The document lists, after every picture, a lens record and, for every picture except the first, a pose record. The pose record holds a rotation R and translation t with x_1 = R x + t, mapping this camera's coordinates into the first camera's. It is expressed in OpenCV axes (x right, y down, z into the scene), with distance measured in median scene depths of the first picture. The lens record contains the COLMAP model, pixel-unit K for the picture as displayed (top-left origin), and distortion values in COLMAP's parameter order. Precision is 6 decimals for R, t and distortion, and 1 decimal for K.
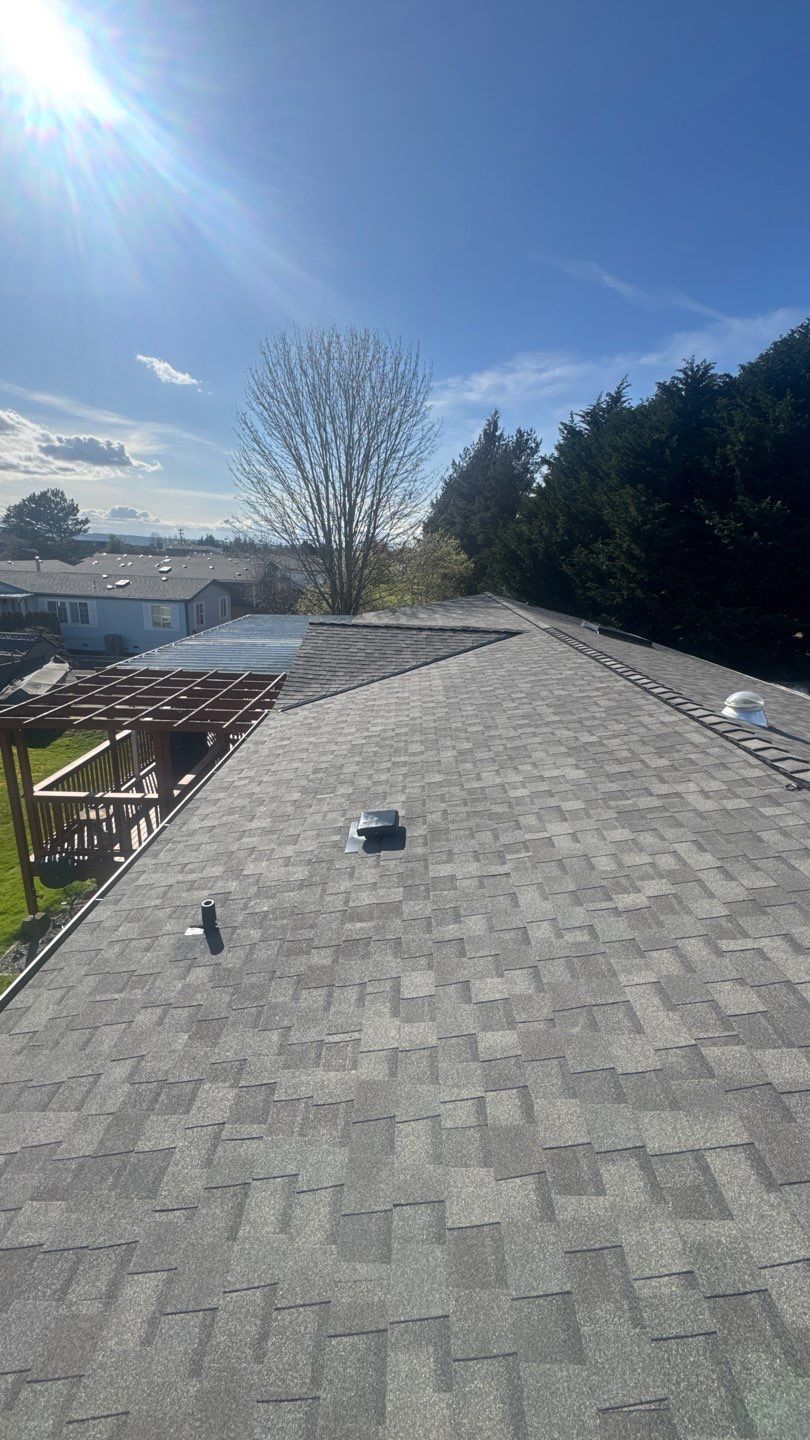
lens RADIAL K [[578.5, 0, 410.5], [0, 578.5, 711.8], [0, 0, 1]] dist [0.009344, 0.000280]
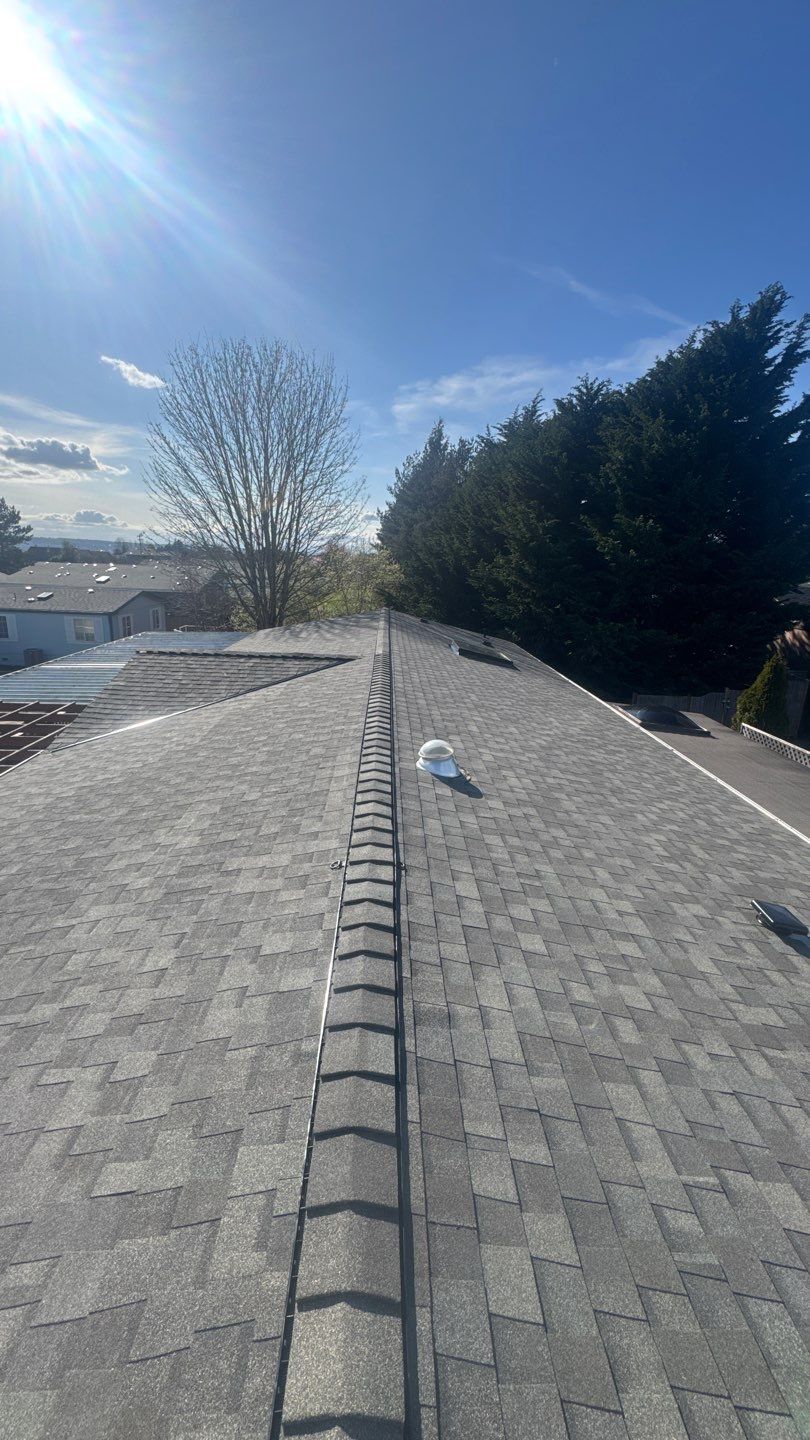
lens RADIAL K [[577.2, 0, 405.0], [0, 577.2, 720.0], [0, 0, 1]] dist [0.000768, -0.000172]
pose [[0.999222, -0.014000, 0.036872, 0.107614], [0.013691, 0.999869, 0.008625, -0.017798], [-0.036988, -0.008113, 0.999283, 0.002876]]
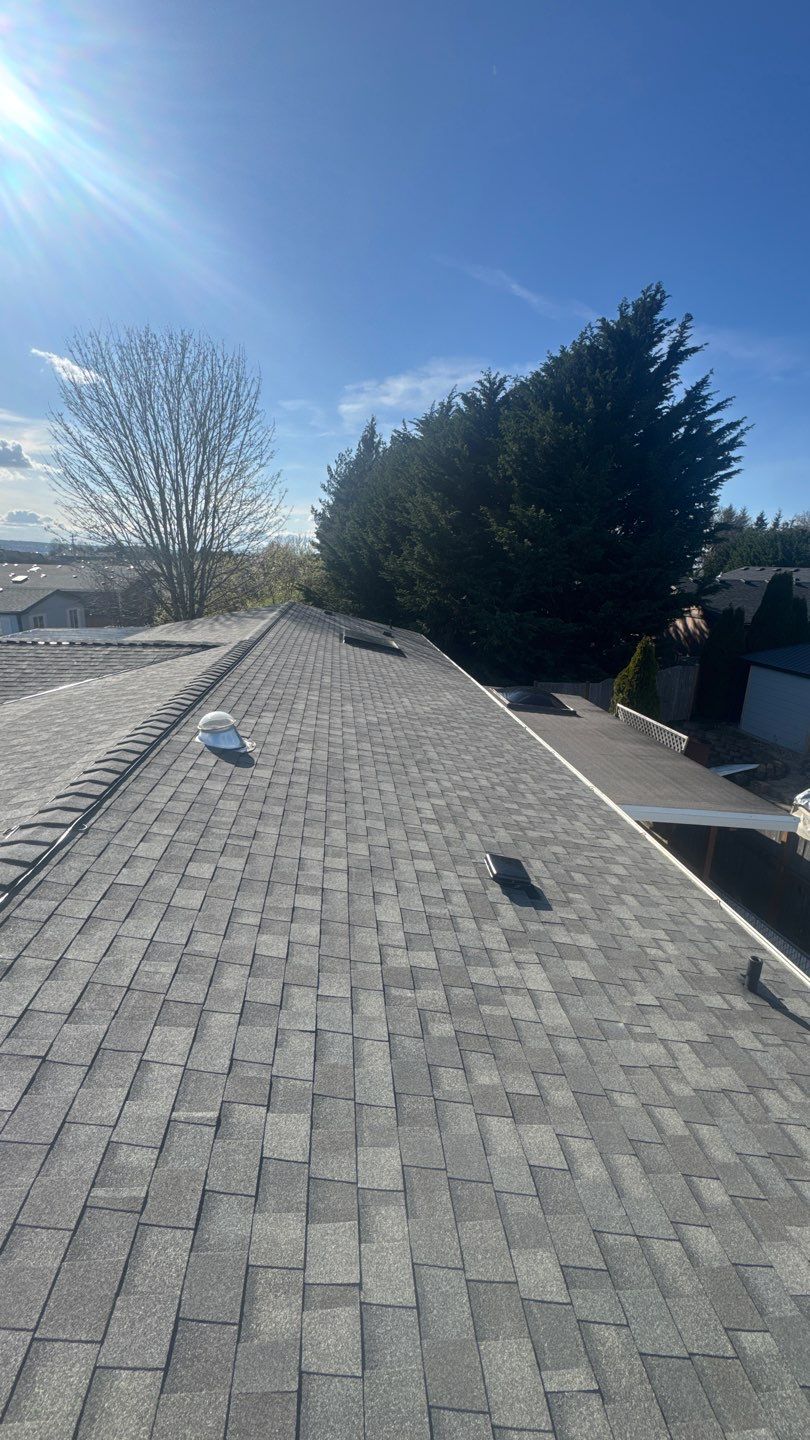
lens RADIAL K [[577.2, 0, 405.0], [0, 577.2, 720.0], [0, 0, 1]] dist [0.000768, -0.000172]
pose [[0.992559, -0.040341, 0.114890, 0.171354], [0.039491, 0.999173, 0.009672, -0.004603], [-0.115185, -0.005062, 0.993331, 0.002189]]
